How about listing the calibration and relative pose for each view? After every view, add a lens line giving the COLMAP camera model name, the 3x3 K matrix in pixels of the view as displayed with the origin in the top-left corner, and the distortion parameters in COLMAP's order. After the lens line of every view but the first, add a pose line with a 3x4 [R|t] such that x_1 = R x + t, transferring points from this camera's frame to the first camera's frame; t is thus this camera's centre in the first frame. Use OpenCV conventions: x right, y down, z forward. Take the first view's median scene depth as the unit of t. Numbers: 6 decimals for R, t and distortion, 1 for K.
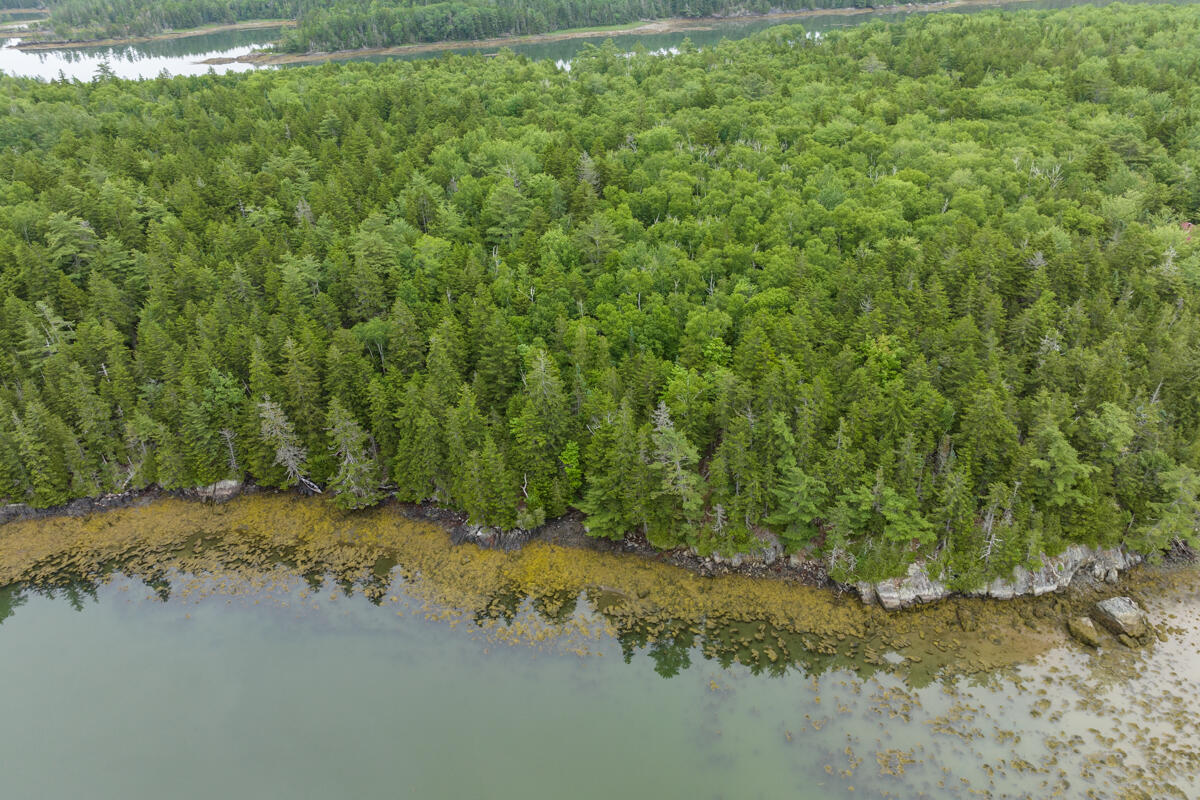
lens RADIAL K [[843.4, 0, 600.0], [0, 843.4, 400.0], [0, 0, 1]] dist [-0.035907, 0.023755]
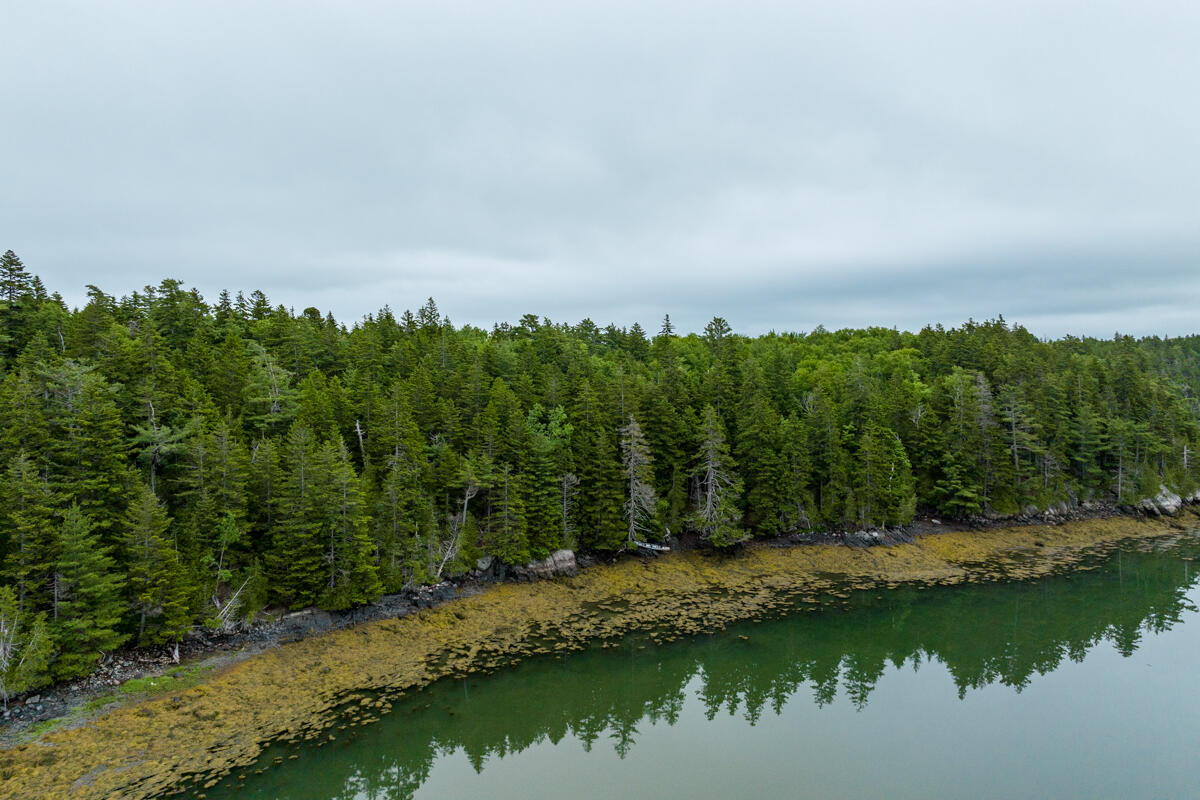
lens RADIAL K [[843.4, 0, 600.0], [0, 843.4, 400.0], [0, 0, 1]] dist [-0.035907, 0.023755]
pose [[0.784969, 0.002863, 0.619528, -1.012122], [0.276416, 0.893322, -0.354359, 0.286481], [-0.554452, 0.449408, 0.700439, 0.491245]]
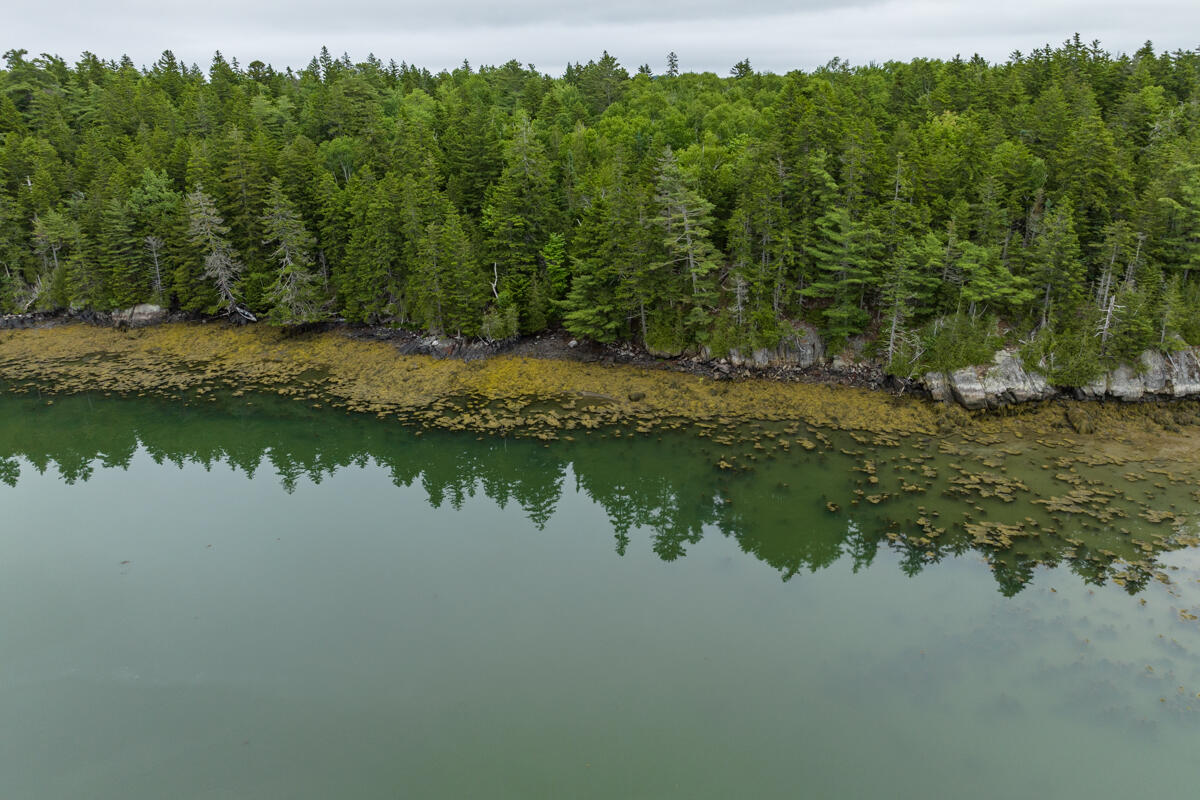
lens RADIAL K [[843.4, 0, 600.0], [0, 843.4, 400.0], [0, 0, 1]] dist [-0.035907, 0.023755]
pose [[0.998105, 0.036196, -0.049759, 0.056270], [-0.043827, 0.985817, -0.162001, 0.355407], [0.043189, 0.163875, 0.985535, 0.252303]]
